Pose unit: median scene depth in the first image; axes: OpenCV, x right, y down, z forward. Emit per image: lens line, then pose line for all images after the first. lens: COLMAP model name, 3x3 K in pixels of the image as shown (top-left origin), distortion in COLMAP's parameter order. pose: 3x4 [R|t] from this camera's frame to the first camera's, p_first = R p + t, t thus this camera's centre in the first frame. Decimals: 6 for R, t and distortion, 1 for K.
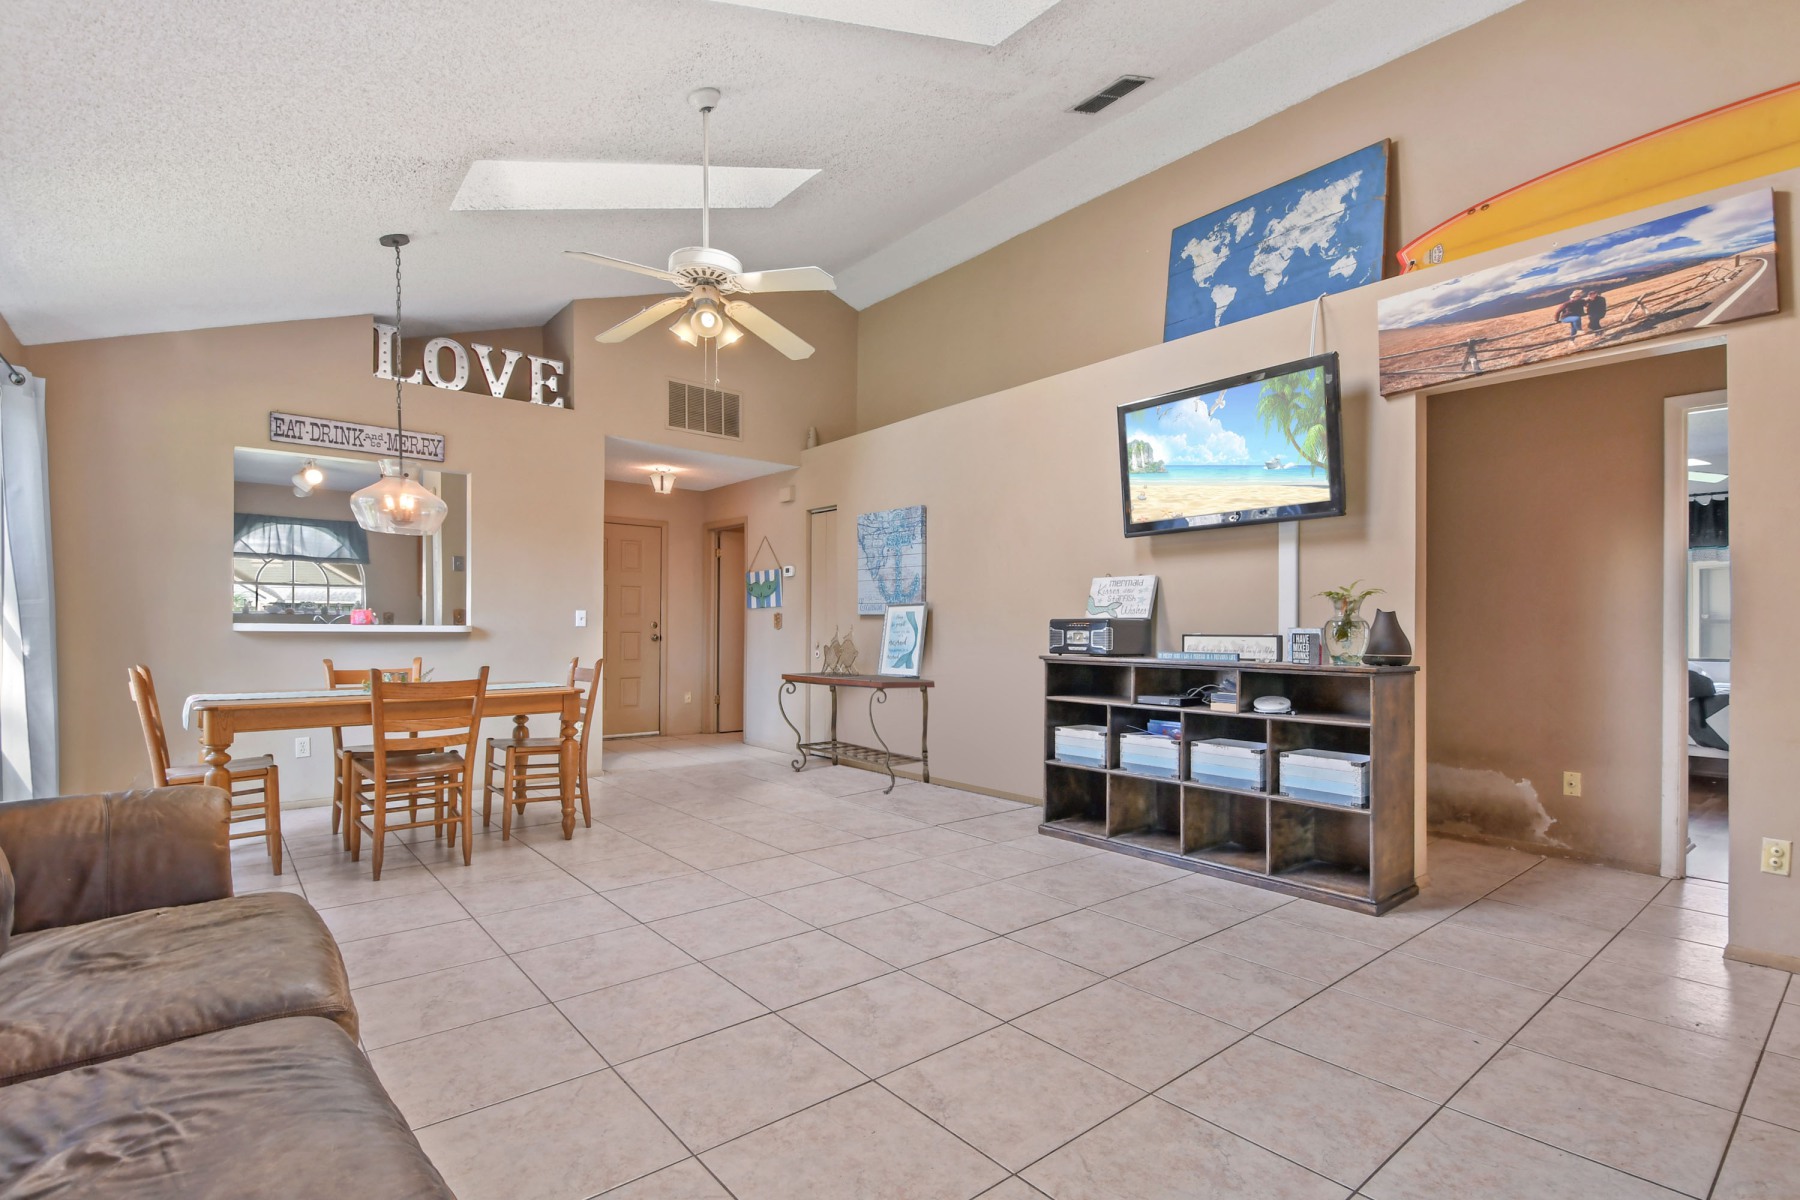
lens RADIAL K [[848.9, 0, 909.2], [0, 848.9, 622.2], [0, 0, 1]] dist [0.017971, -0.022477]
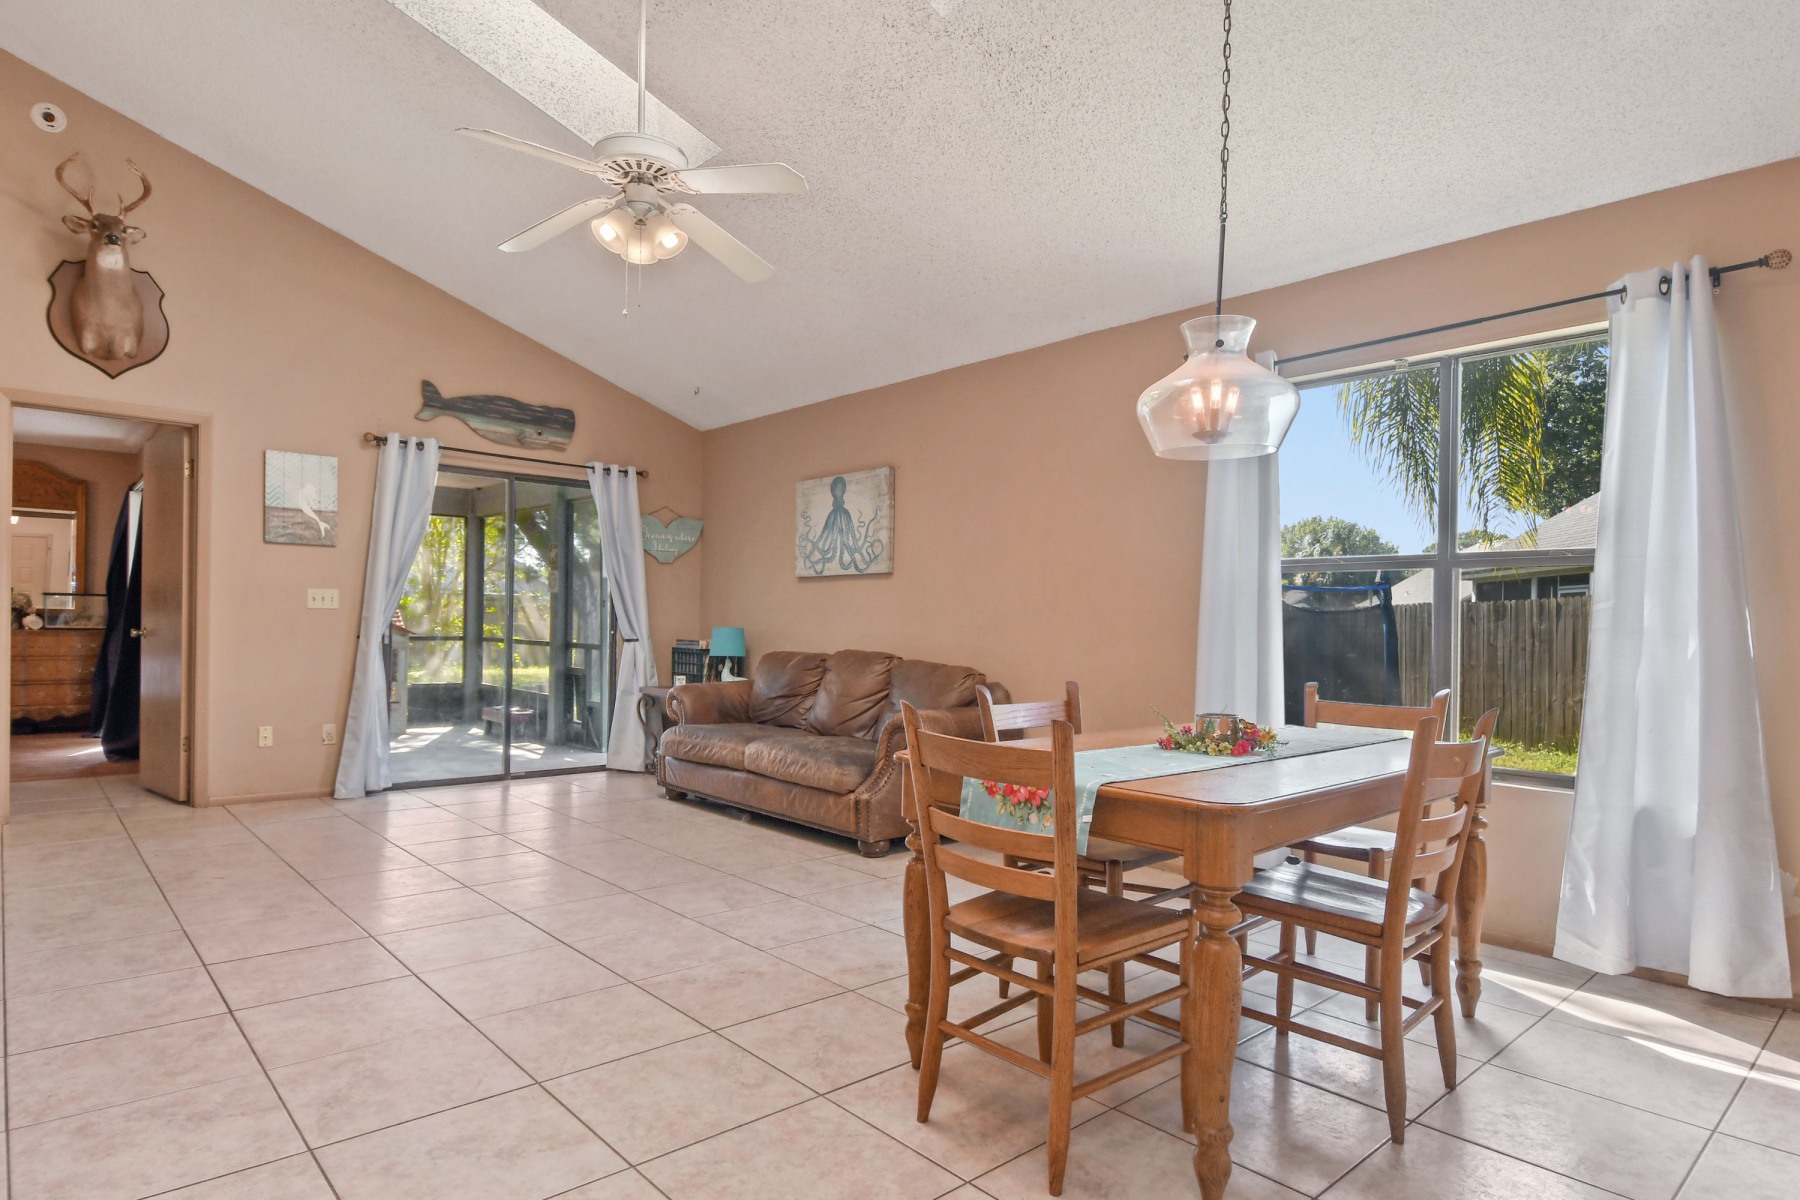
lens RADIAL K [[1000.1, 0, 902.9], [0, 1000.1, 636.6], [0, 0, 1]] dist [0.020581, -0.023821]
pose [[-0.998984, -0.027783, -0.035485, -0.339434], [-0.027898, 0.999607, 0.002734, 0.011024], [0.035395, 0.003721, -0.999366, 1.445235]]
